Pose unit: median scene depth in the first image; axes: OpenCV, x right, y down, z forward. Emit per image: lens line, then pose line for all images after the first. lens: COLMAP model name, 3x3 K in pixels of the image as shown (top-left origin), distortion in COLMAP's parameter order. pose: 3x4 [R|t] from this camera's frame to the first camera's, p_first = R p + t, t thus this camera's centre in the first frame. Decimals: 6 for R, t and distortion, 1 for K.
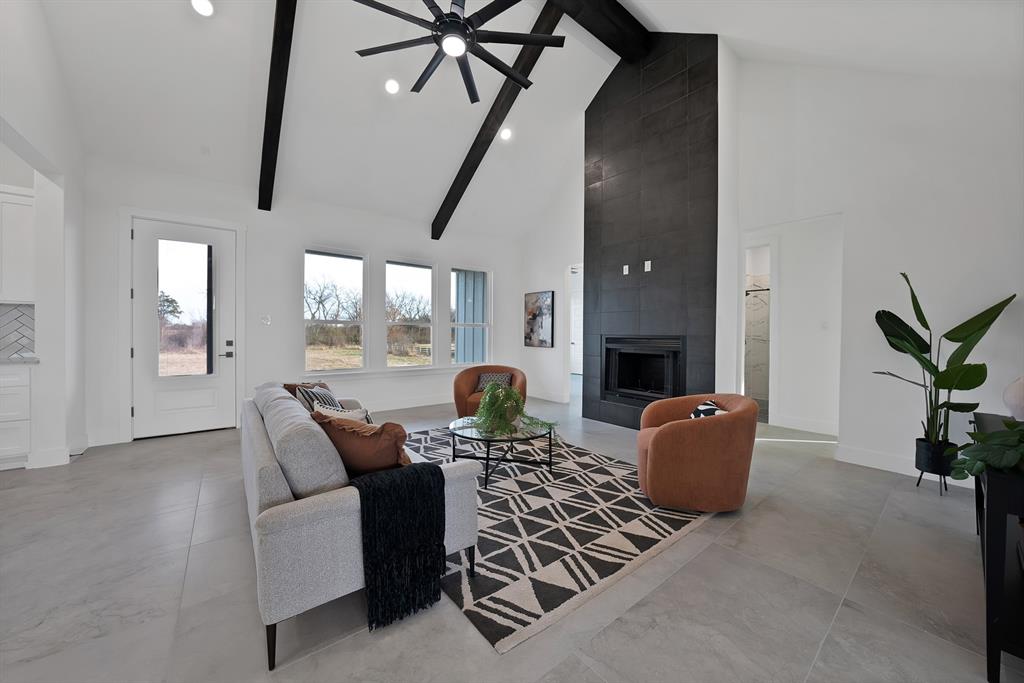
lens RADIAL K [[355.7, 0, 512.0], [0, 355.7, 341.5], [0, 0, 1]] dist [-0.011990, 0.000012]
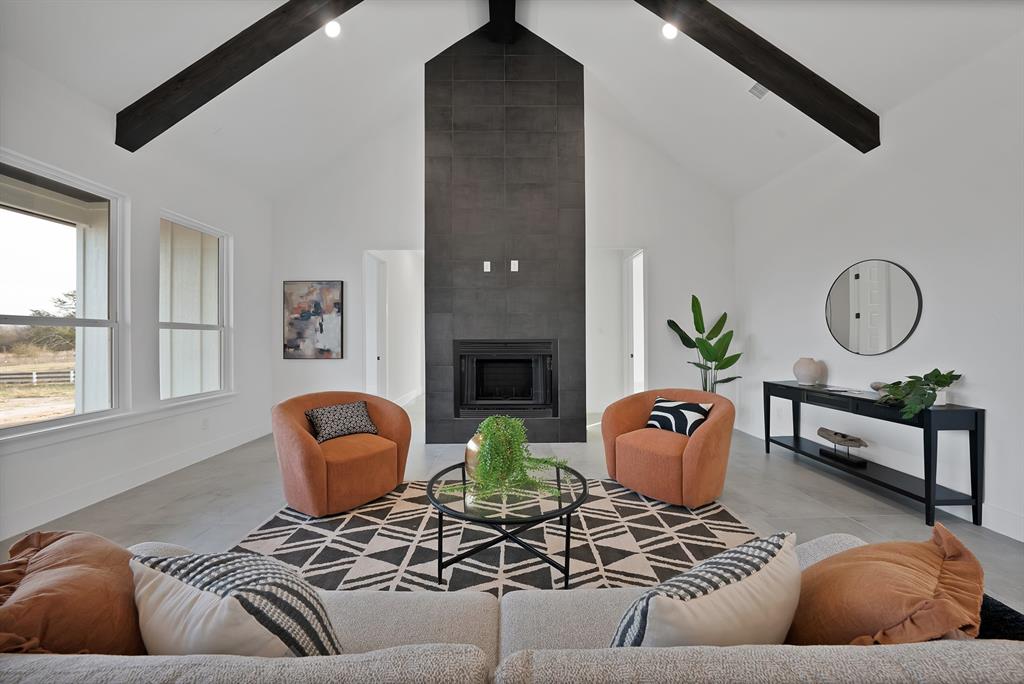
lens RADIAL K [[353.4, 0, 507.5], [0, 353.4, 357.4], [0, 0, 1]] dist [-0.053469, -0.000009]
pose [[0.632199, -0.046508, 0.773409, -0.336150], [0.024100, 0.998894, 0.040368, -0.008772], [-0.774432, -0.006882, 0.632620, 0.404881]]
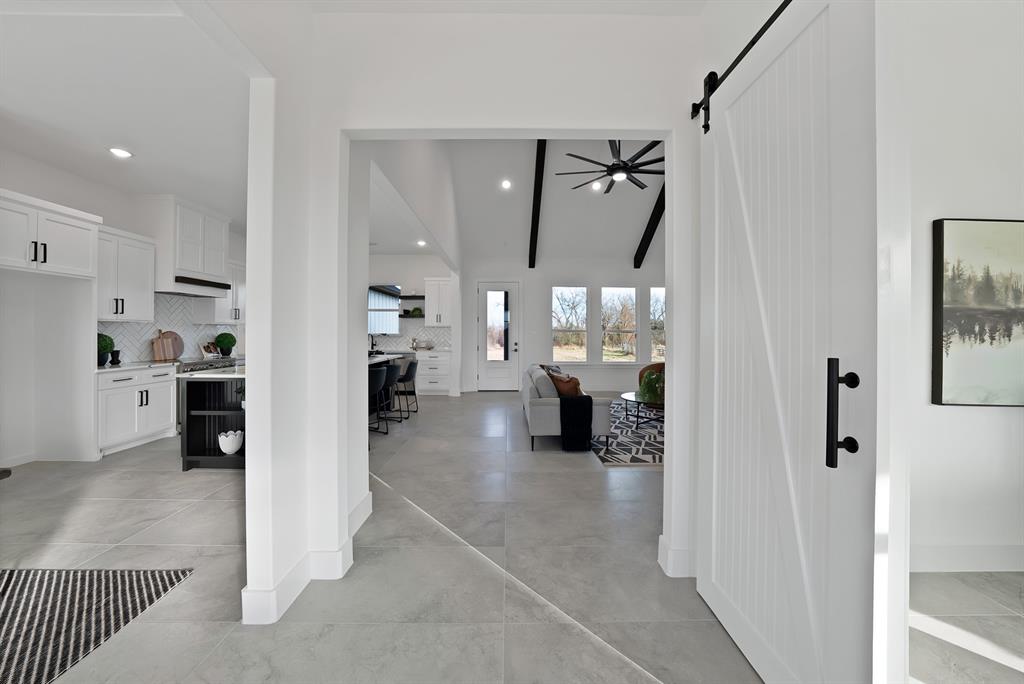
lens RADIAL K [[361.4, 0, 509.0], [0, 361.4, 330.8], [0, 0, 1]] dist [-0.002329, -0.000112]
pose [[0.780600, -0.013824, -0.624878, 0.344293], [-0.006539, 0.999520, -0.030282, -0.006333], [0.624996, 0.027724, 0.780135, -0.488361]]
